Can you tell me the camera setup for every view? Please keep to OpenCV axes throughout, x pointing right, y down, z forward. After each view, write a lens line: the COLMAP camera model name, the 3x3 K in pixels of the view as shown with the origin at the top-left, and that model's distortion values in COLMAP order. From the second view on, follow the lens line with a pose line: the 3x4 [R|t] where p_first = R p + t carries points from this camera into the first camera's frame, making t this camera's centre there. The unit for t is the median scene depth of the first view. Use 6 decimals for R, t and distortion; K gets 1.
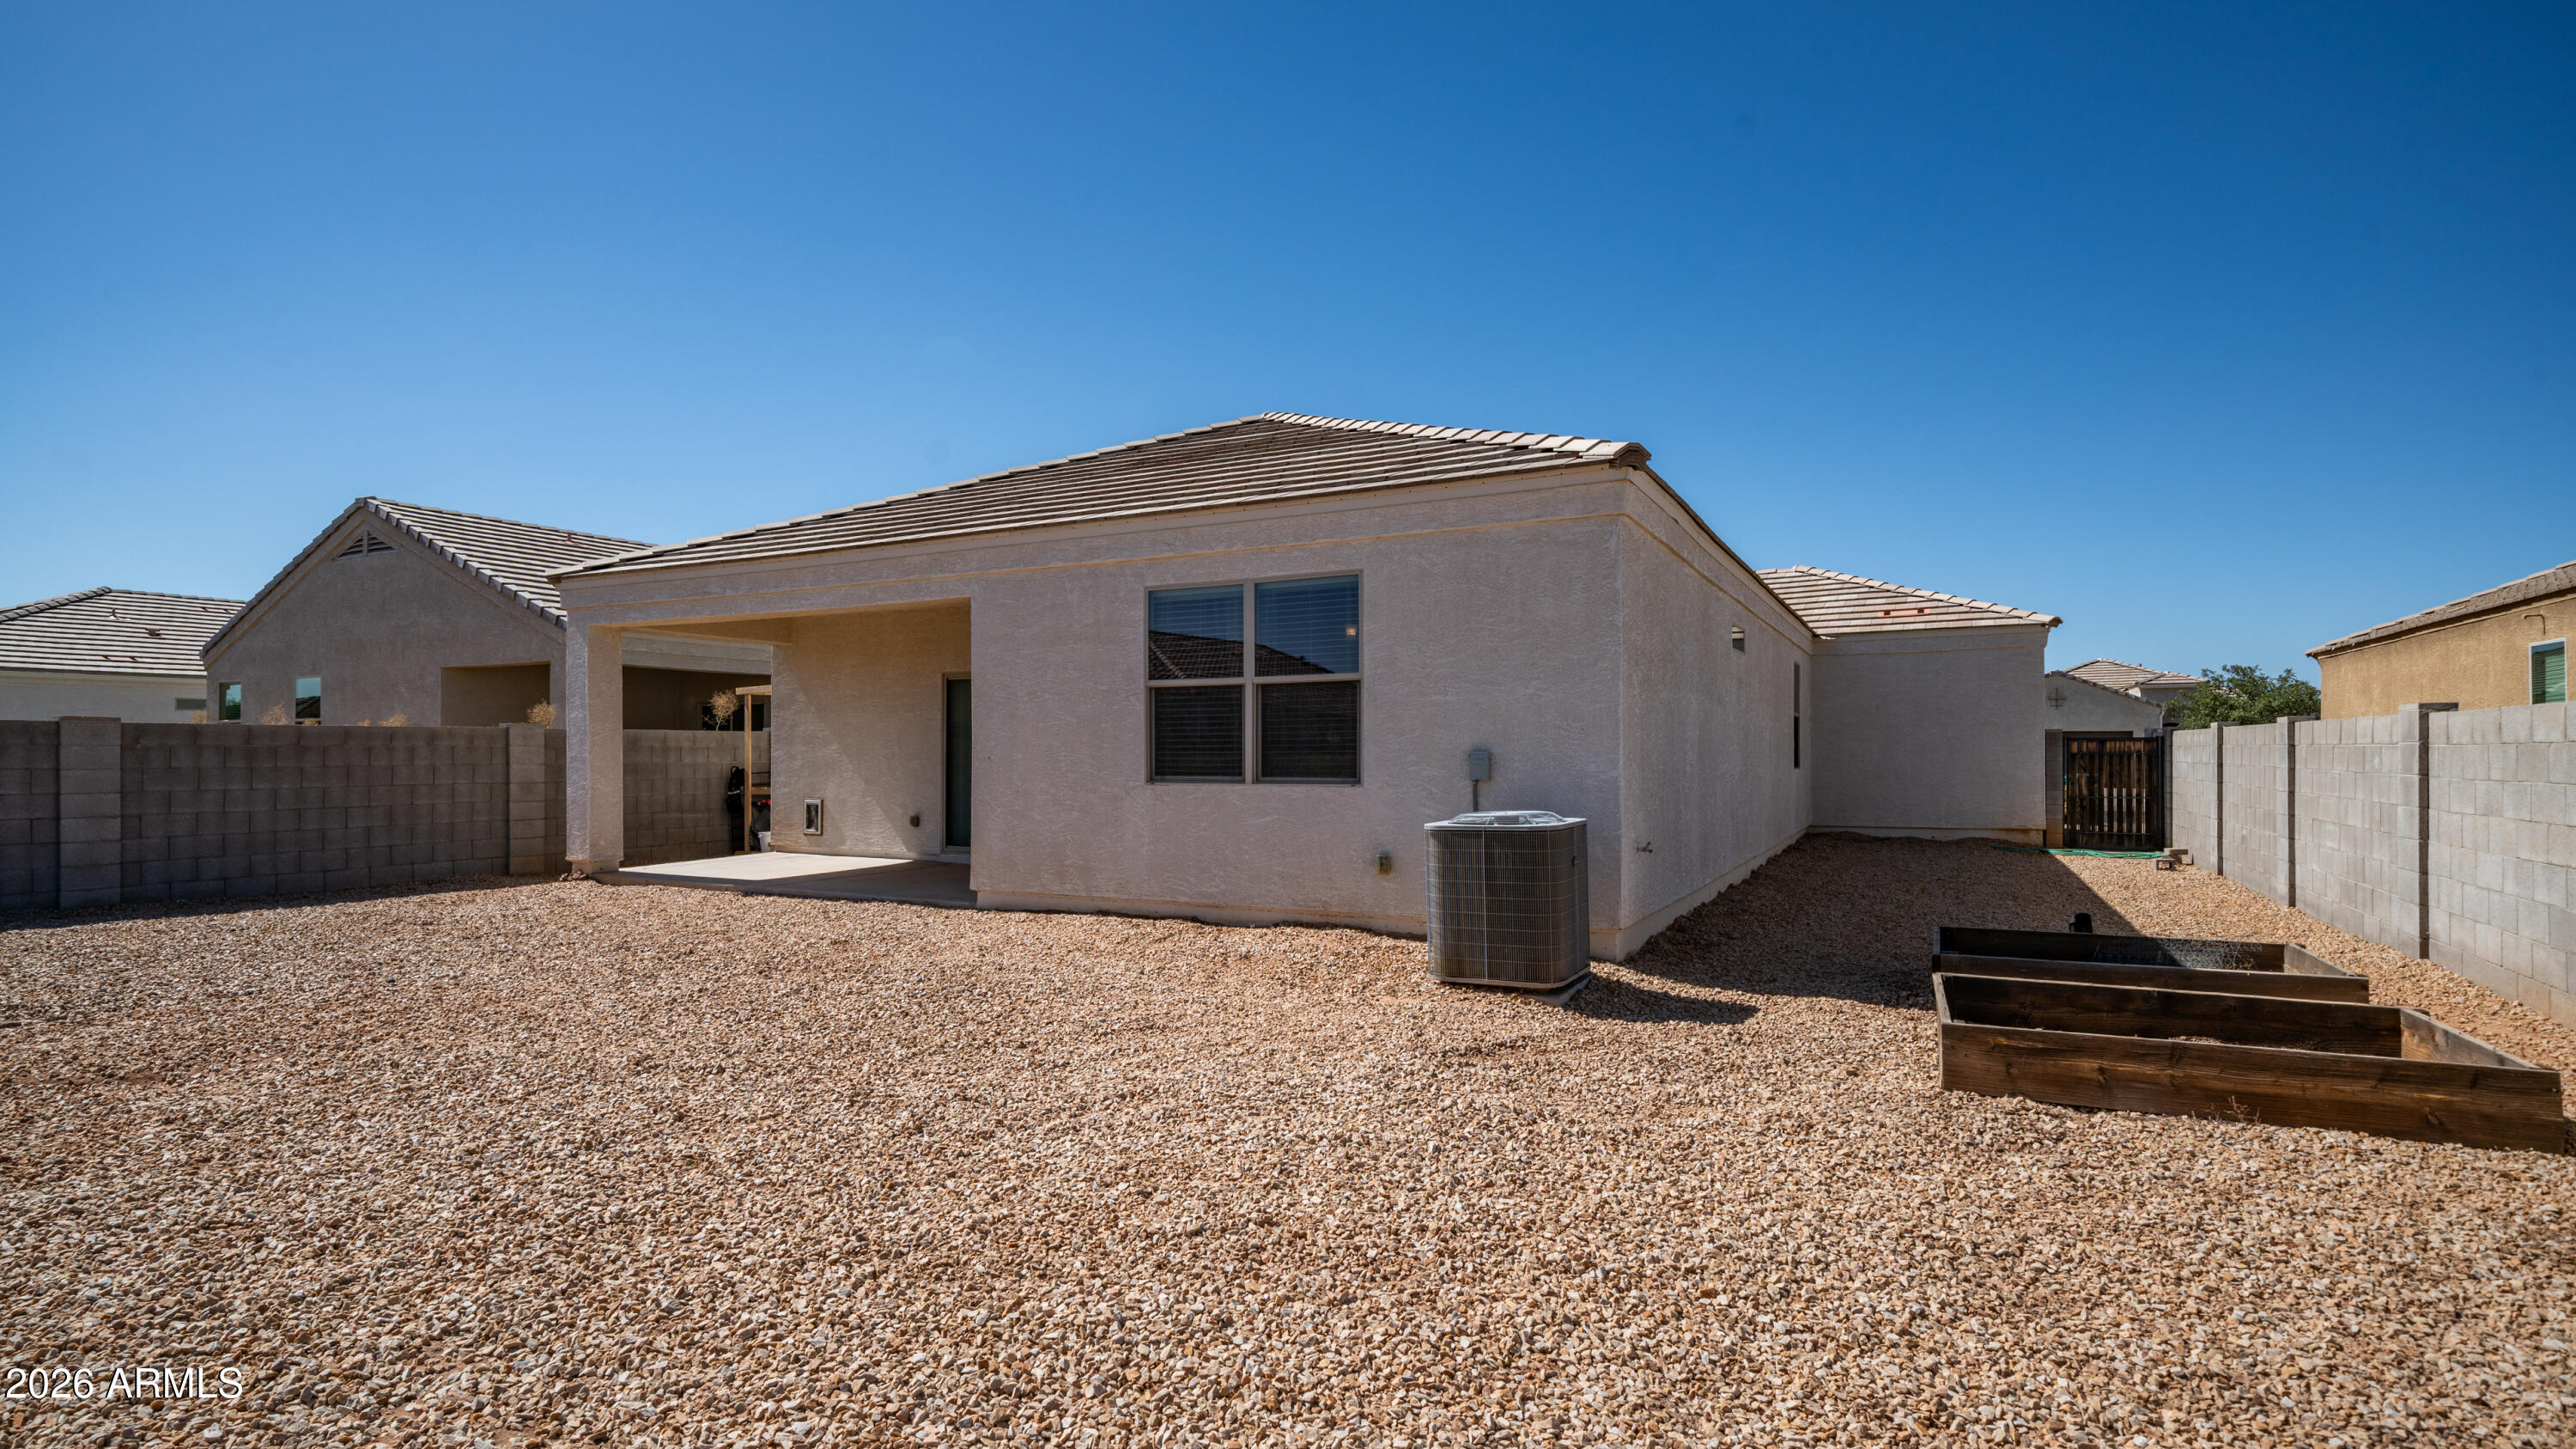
lens RADIAL K [[1234.5, 0, 1257.0], [0, 1234.5, 729.6], [0, 0, 1]] dist [0.003412, 0.000184]
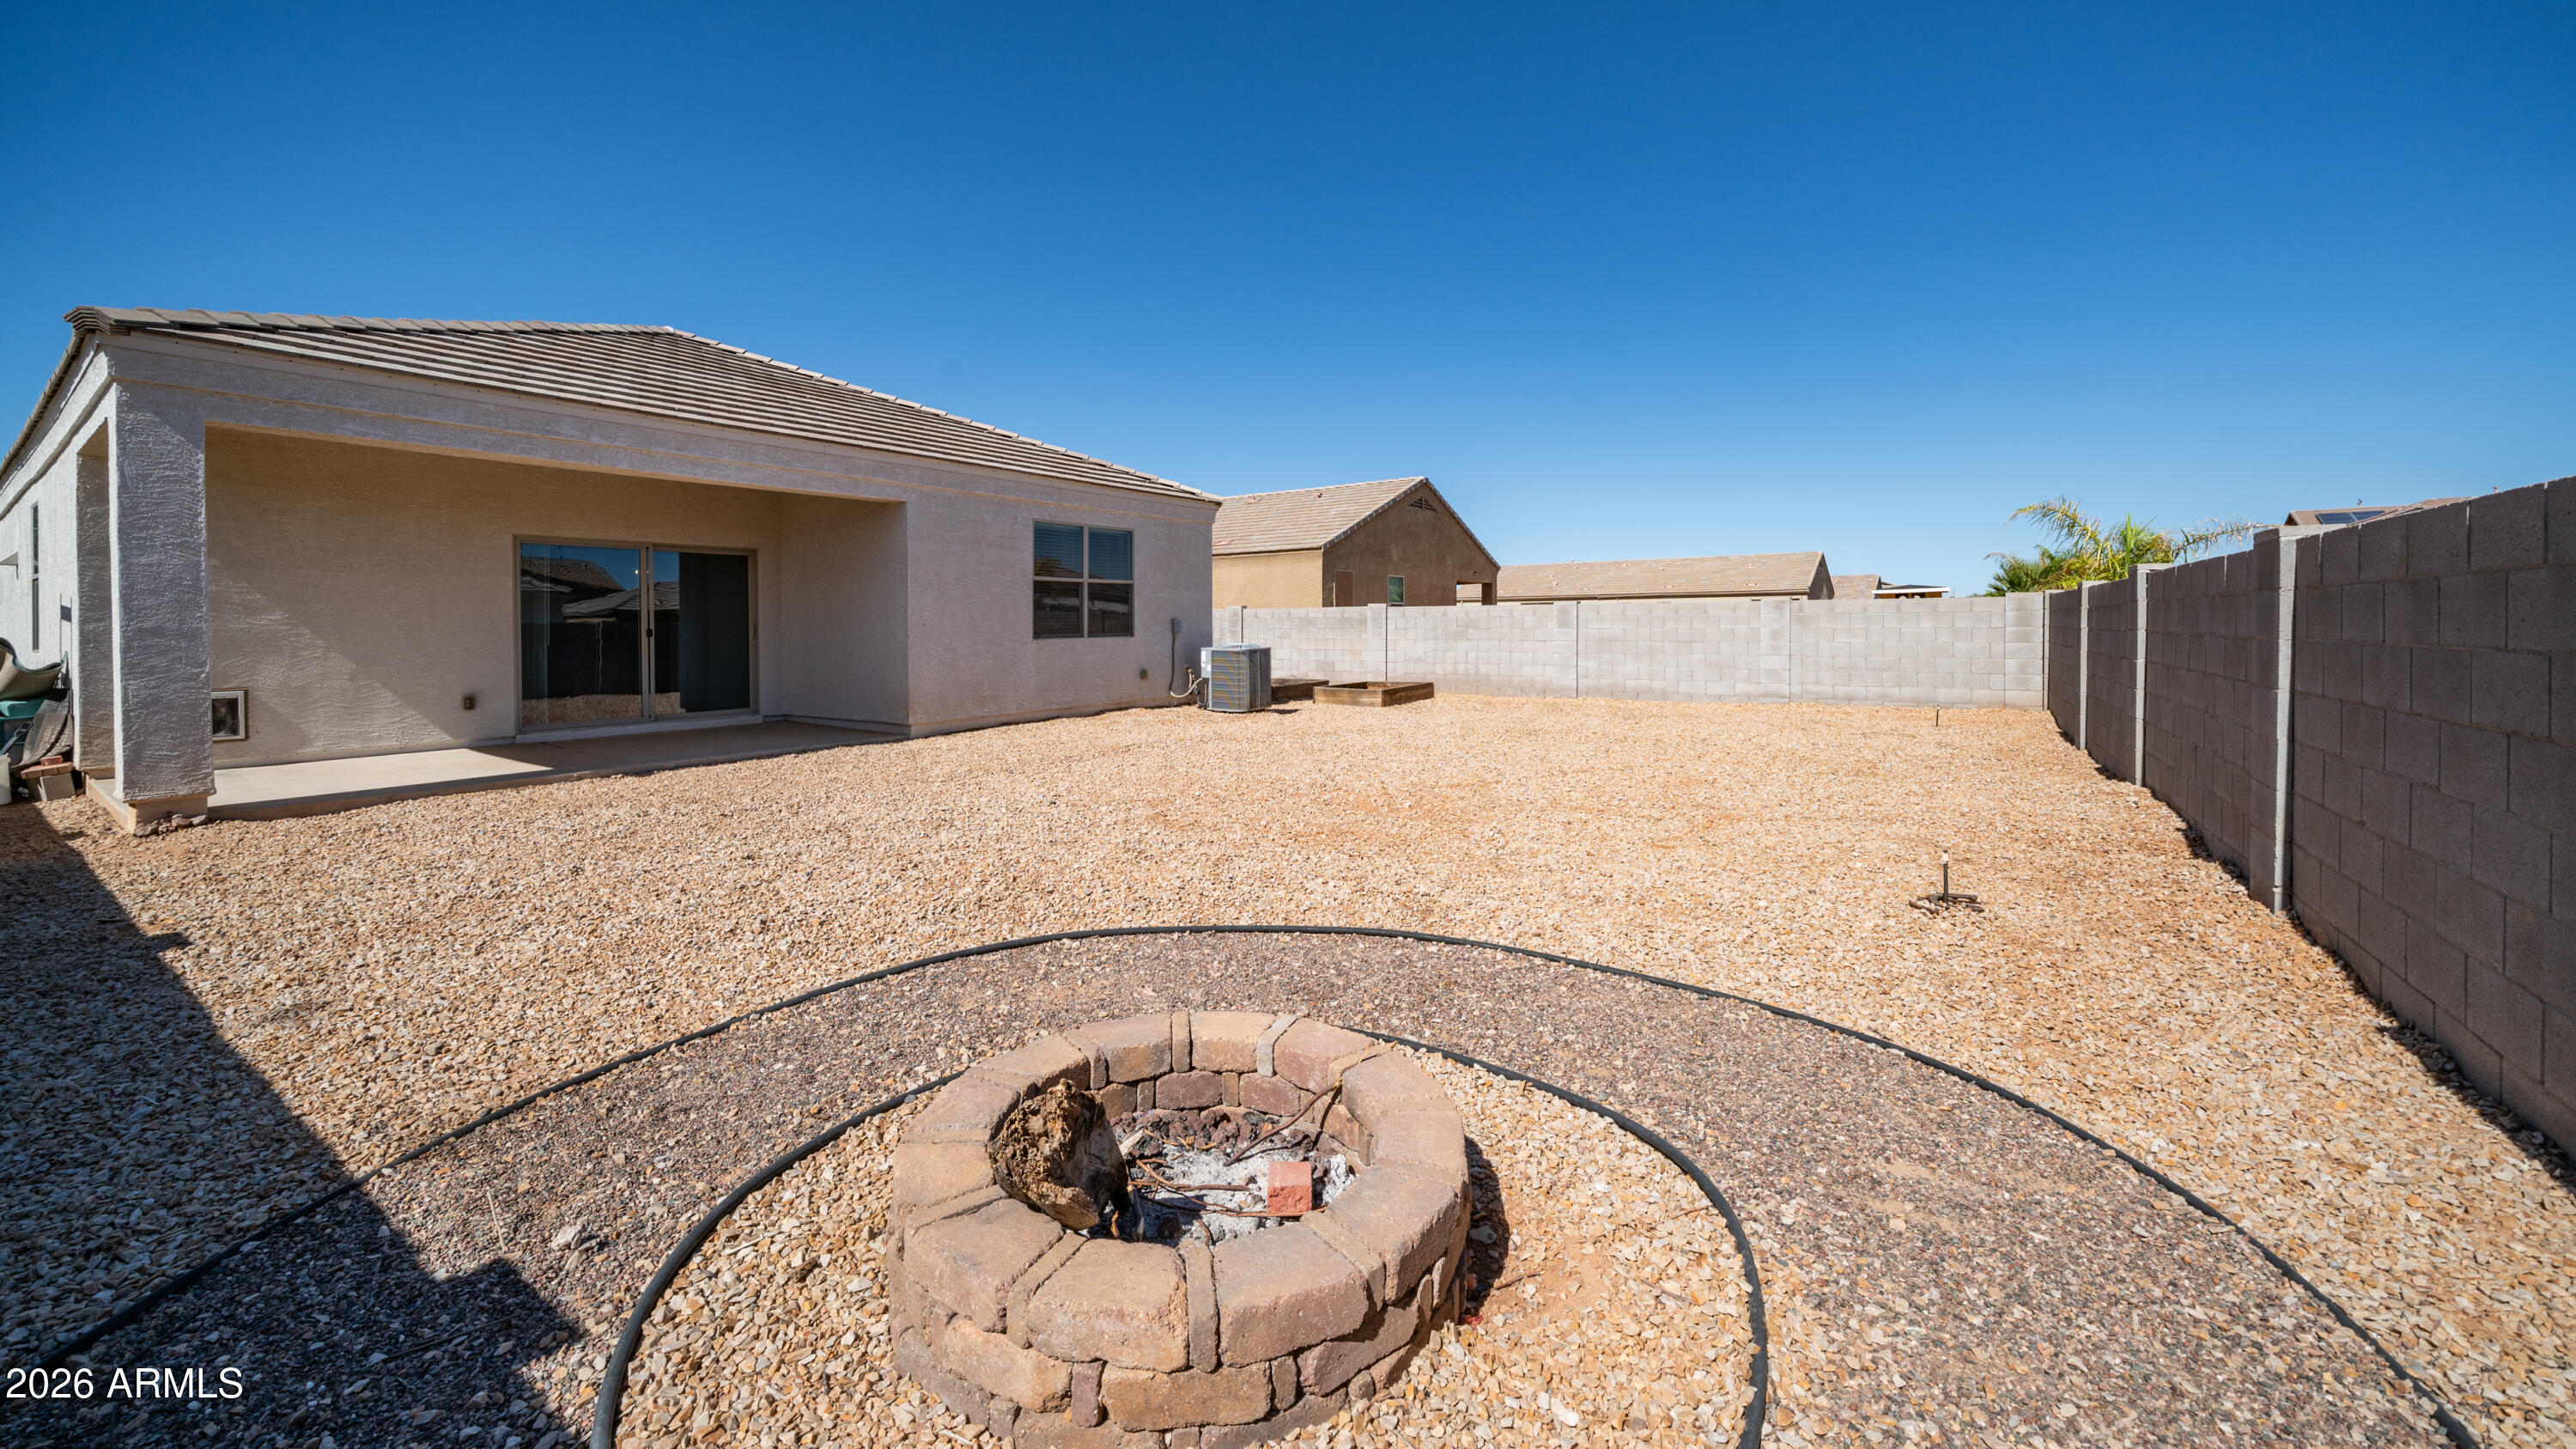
lens RADIAL K [[914.5, 0, 1287.9], [0, 914.5, 710.8], [0, 0, 1]] dist [-0.010616, 0.000977]
pose [[0.120214, -0.092961, 0.988386, -1.526935], [-0.010299, 0.995436, 0.094877, 0.023026], [-0.992695, -0.021585, 0.118708, 0.630003]]
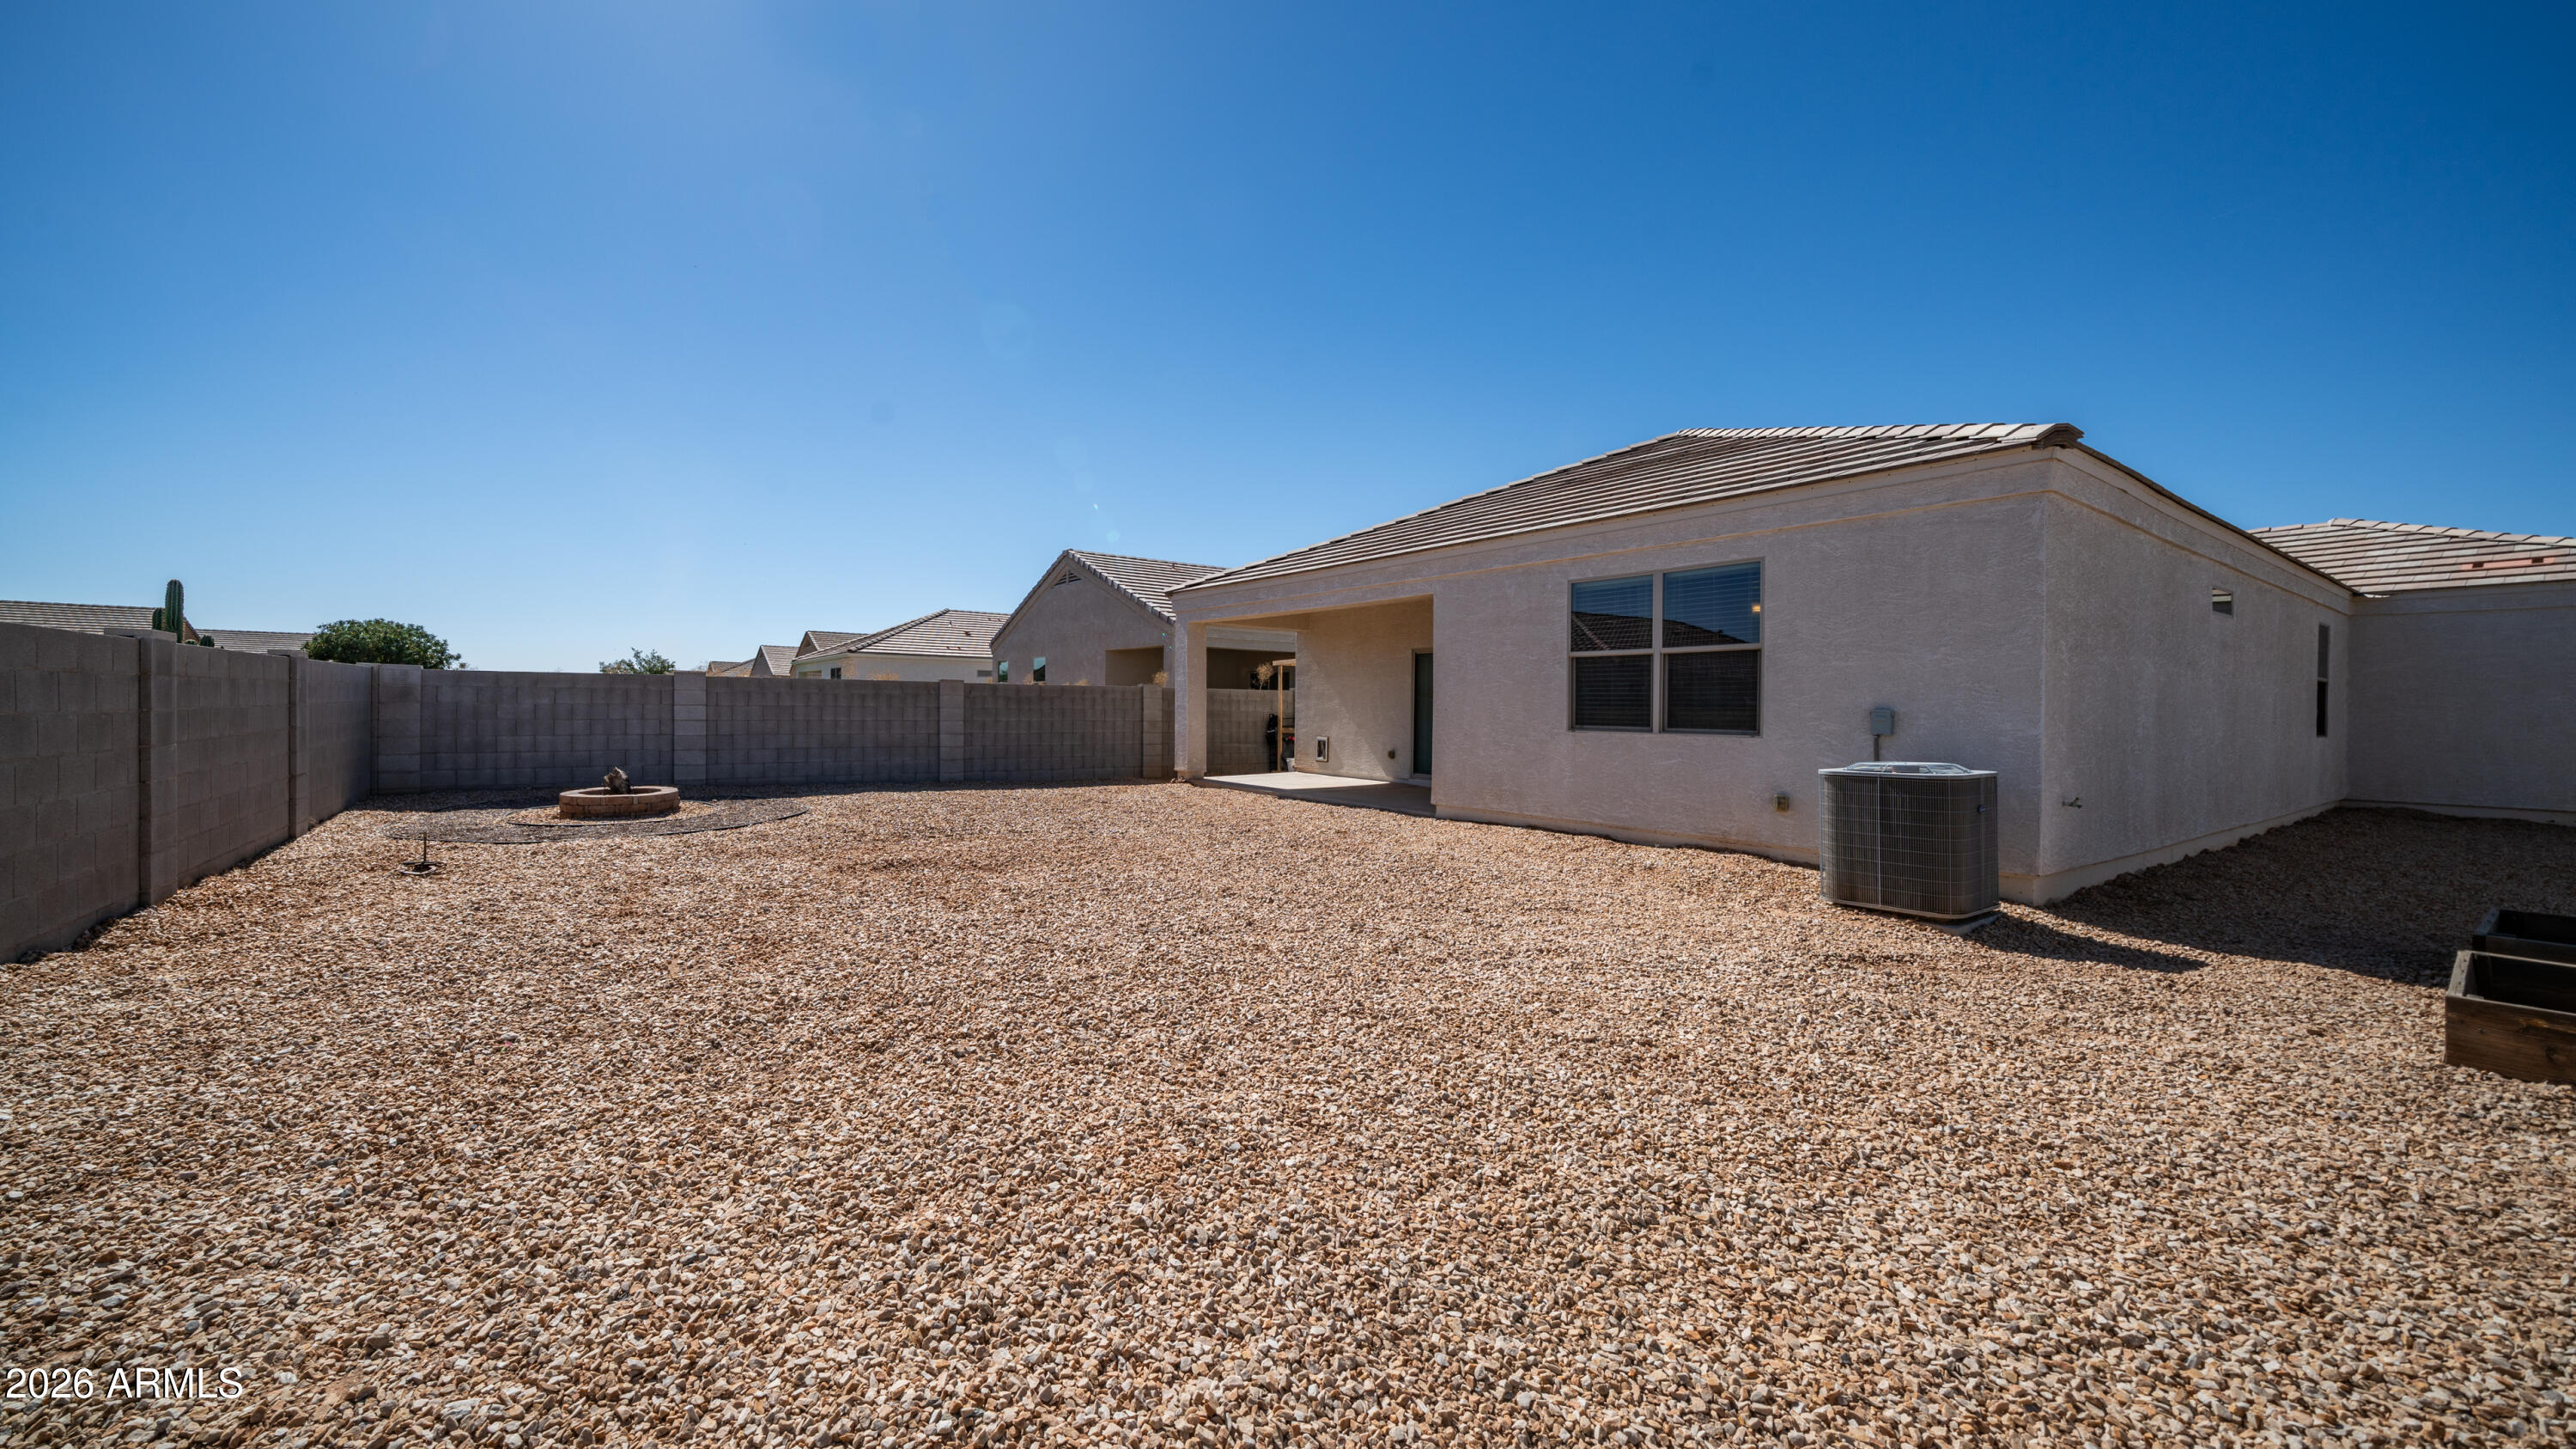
lens RADIAL K [[914.5, 0, 1166.0], [0, 914.5, 697.2], [0, 0, 1]] dist [-0.010616, 0.000977]
pose [[0.872028, 0.010148, -0.489351, 0.014131], [-0.006847, 0.999940, 0.008535, 0.003358], [0.489408, -0.004092, 0.872045, -0.062794]]
